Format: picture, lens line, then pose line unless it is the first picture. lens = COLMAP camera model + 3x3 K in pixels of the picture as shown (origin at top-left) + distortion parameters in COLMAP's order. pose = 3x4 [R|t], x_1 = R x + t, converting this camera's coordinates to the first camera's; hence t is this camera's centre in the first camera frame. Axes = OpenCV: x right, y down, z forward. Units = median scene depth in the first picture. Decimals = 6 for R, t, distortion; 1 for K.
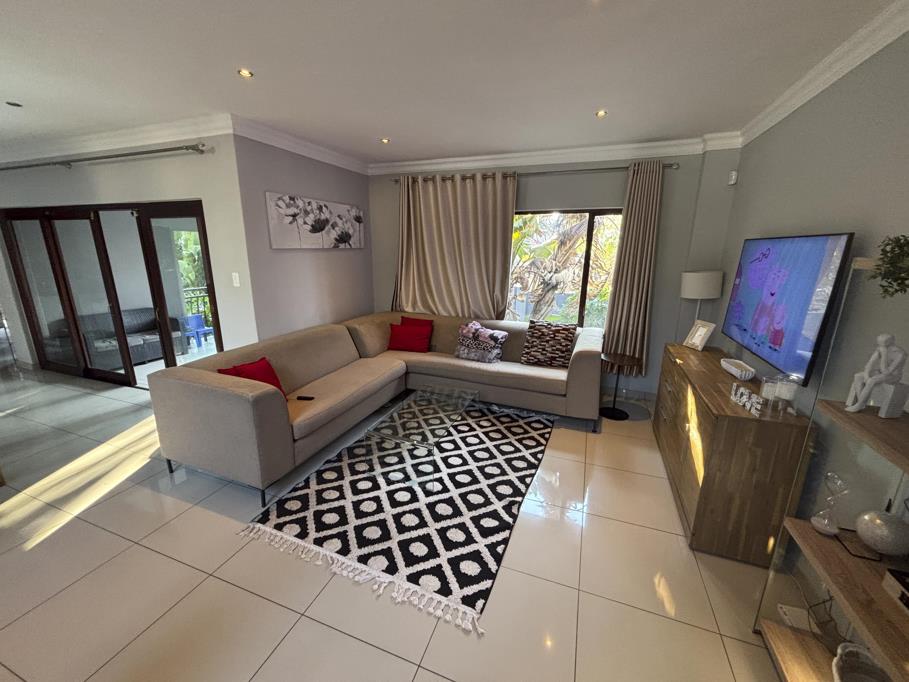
lens RADIAL K [[368.8, 0, 455.9], [0, 368.8, 342.5], [0, 0, 1]] dist [0.000460, -0.000421]
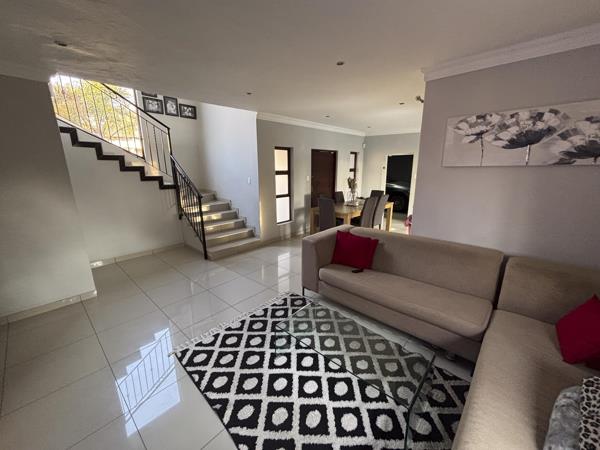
lens RADIAL K [[243.4, 0, 301.7], [0, 243.4, 224.6], [0, 0, 1]] dist [0.000460, -0.000421]
pose [[-0.370493, 0.214256, -0.903786, 0.478001], [-0.221266, 0.924661, 0.309910, -0.256323], [0.902095, 0.314797, -0.295173, 1.005601]]
